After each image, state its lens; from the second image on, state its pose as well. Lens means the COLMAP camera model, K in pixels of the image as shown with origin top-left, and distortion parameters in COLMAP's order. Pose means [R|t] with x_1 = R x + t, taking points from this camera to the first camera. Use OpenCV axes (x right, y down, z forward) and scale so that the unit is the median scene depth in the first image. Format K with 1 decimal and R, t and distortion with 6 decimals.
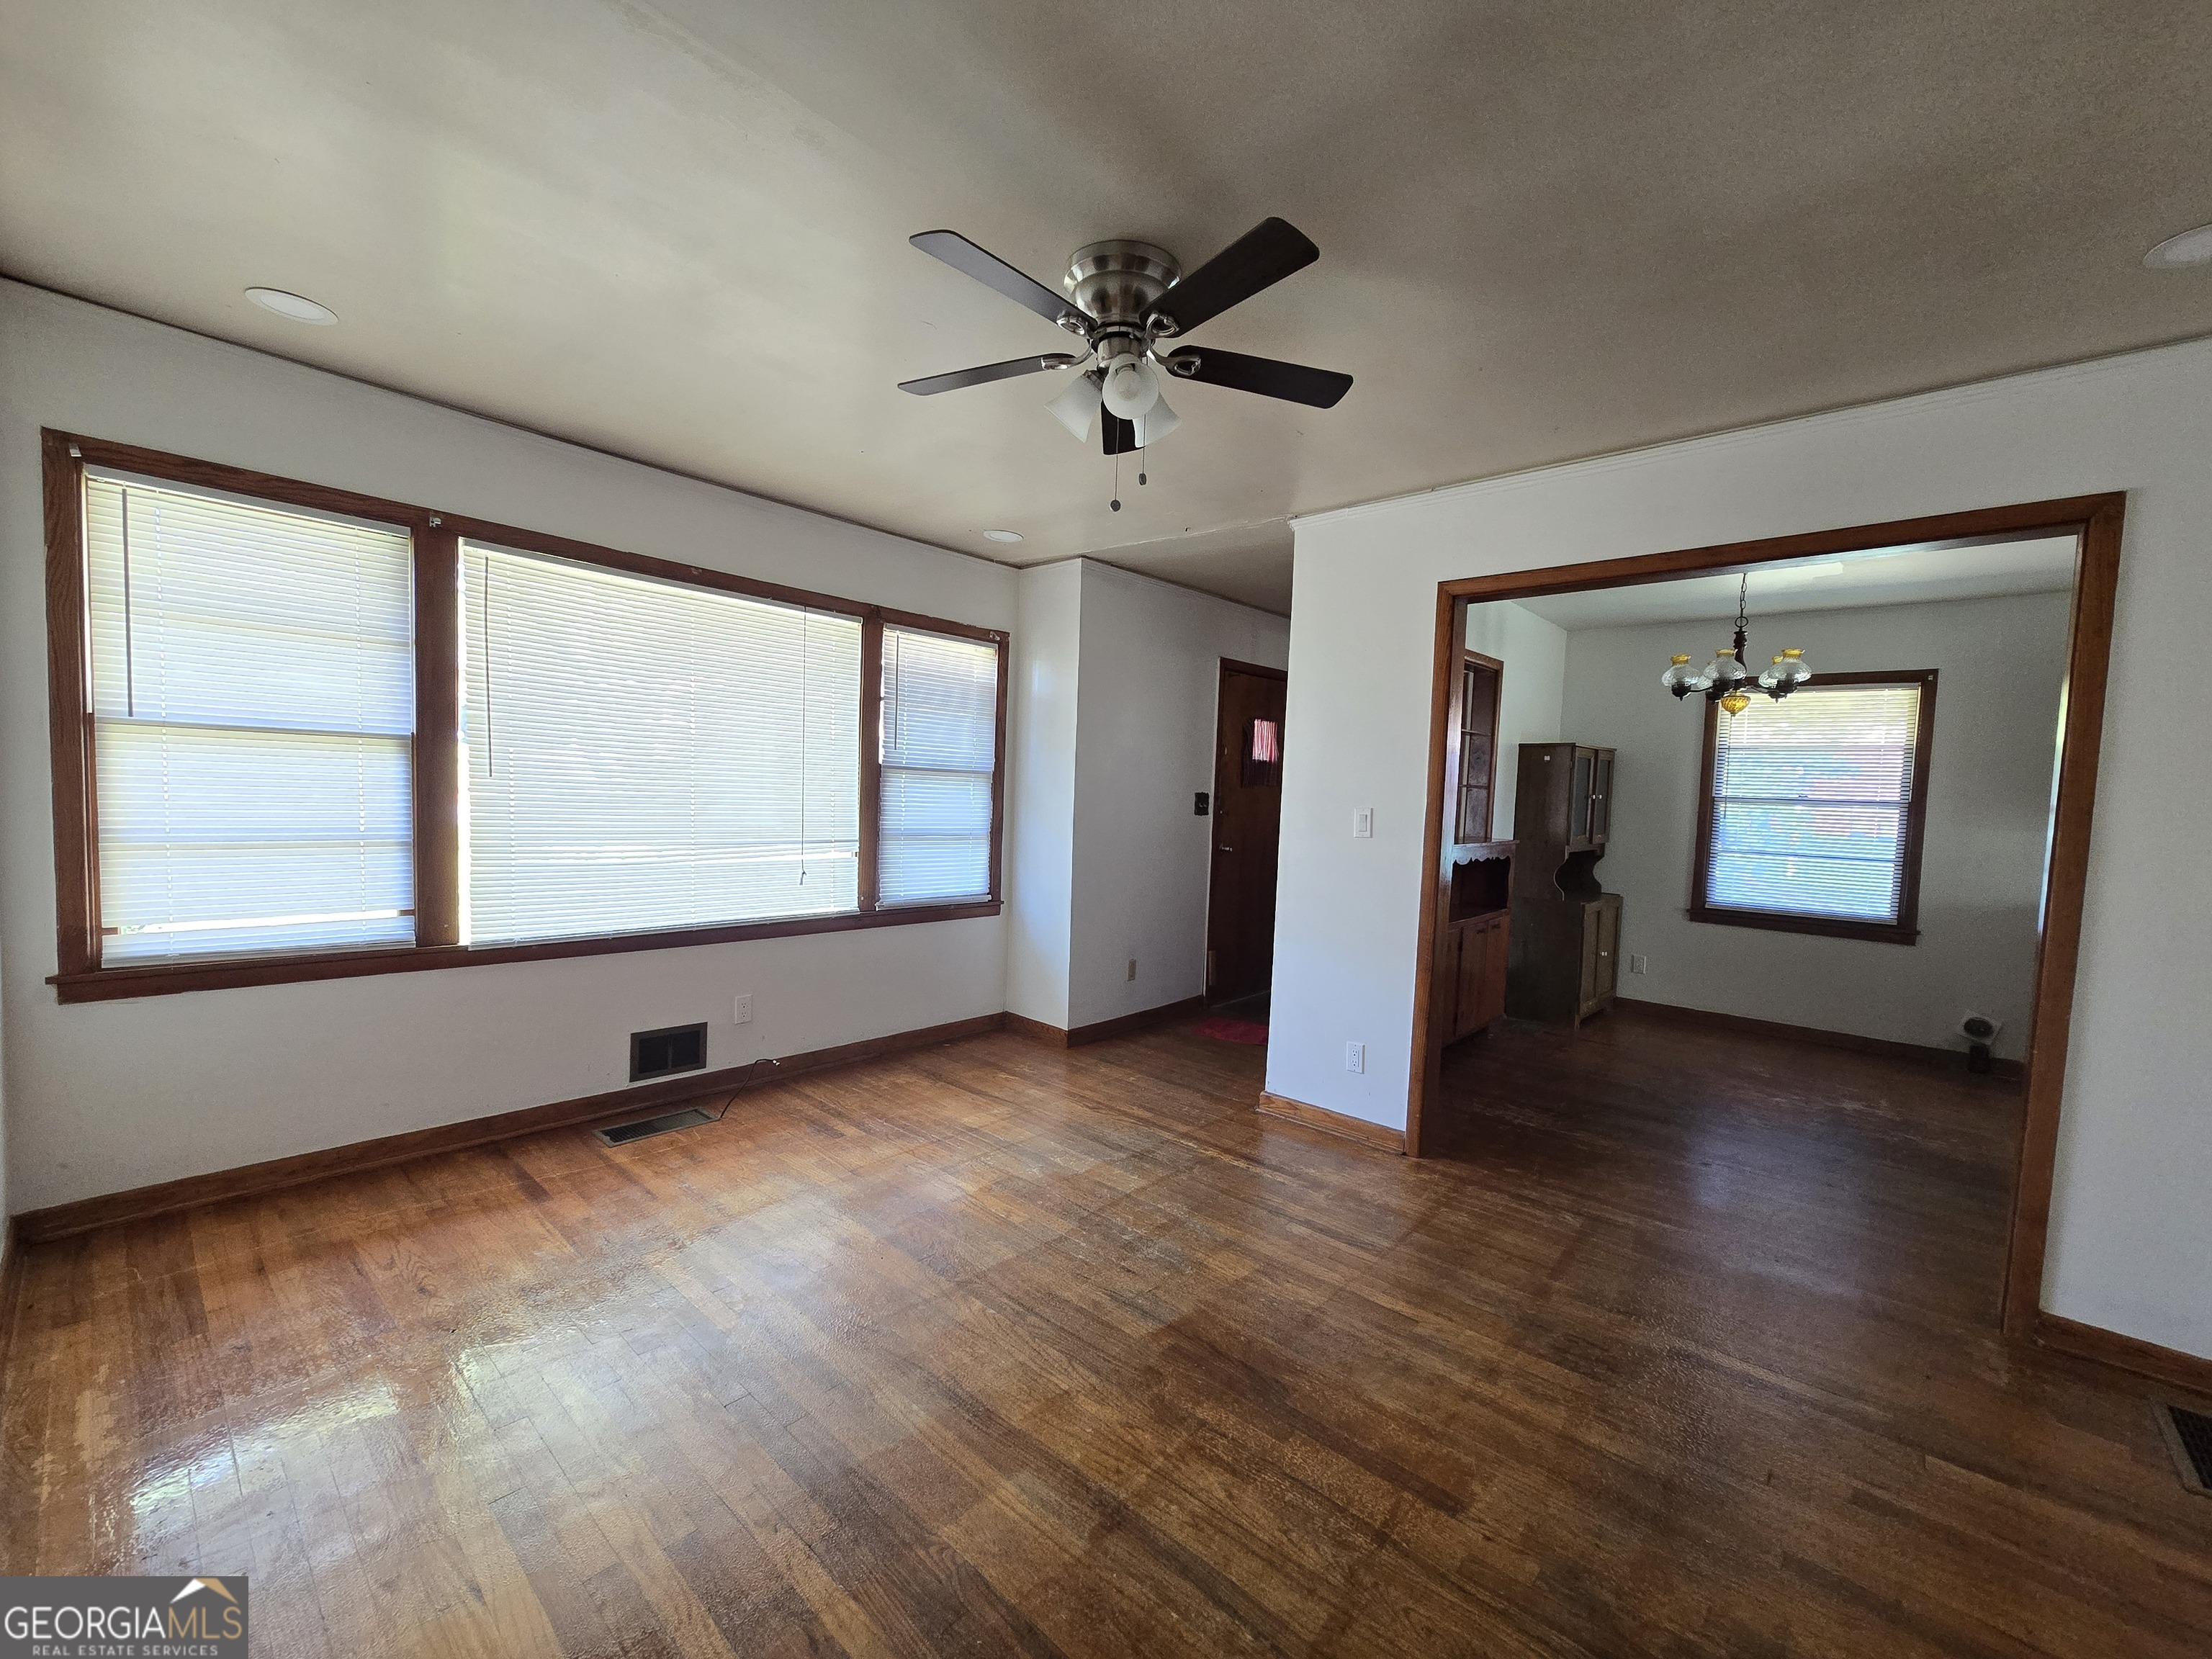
lens RADIAL K [[888.9, 0, 1106.0], [0, 888.9, 829.5], [0, 0, 1]] dist [0.000548, 0.000187]
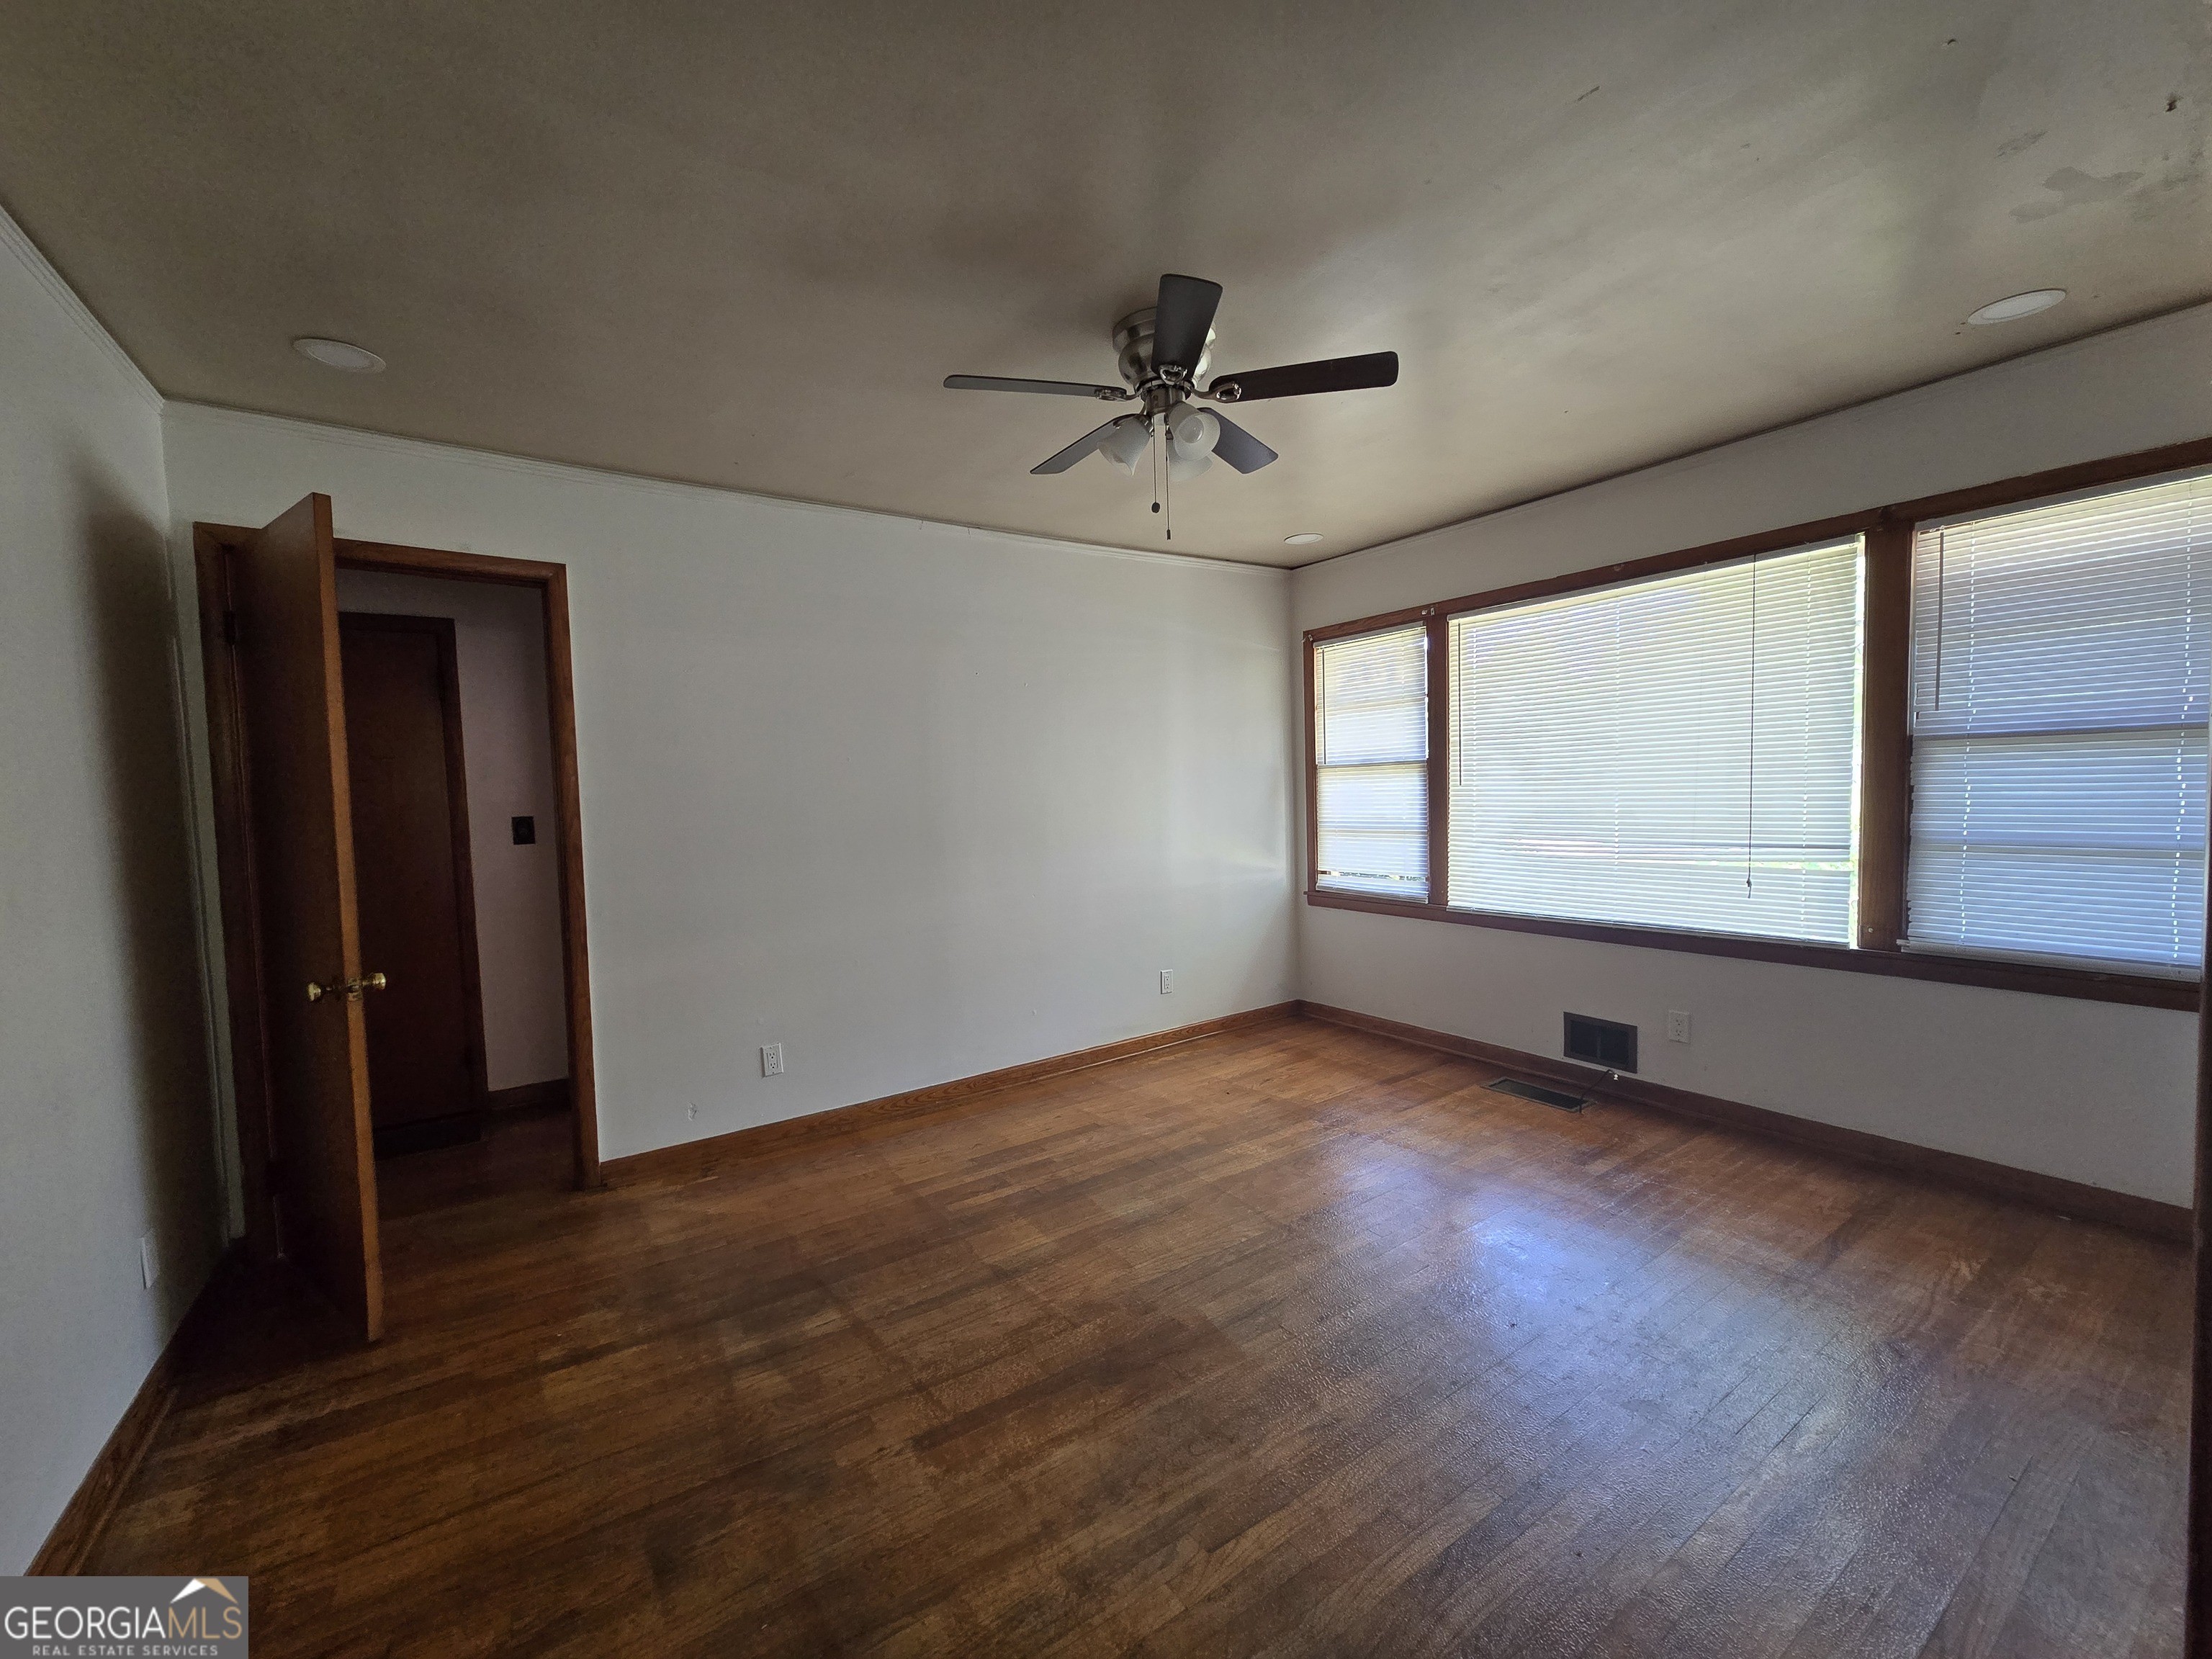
lens RADIAL K [[888.9, 0, 1106.0], [0, 888.9, 829.5], [0, 0, 1]] dist [0.000548, 0.000187]
pose [[-0.223078, 0.011485, -0.974733, 0.777833], [-0.017793, 0.999716, 0.015851, -0.004061], [0.974638, 0.020879, -0.222810, 0.809514]]
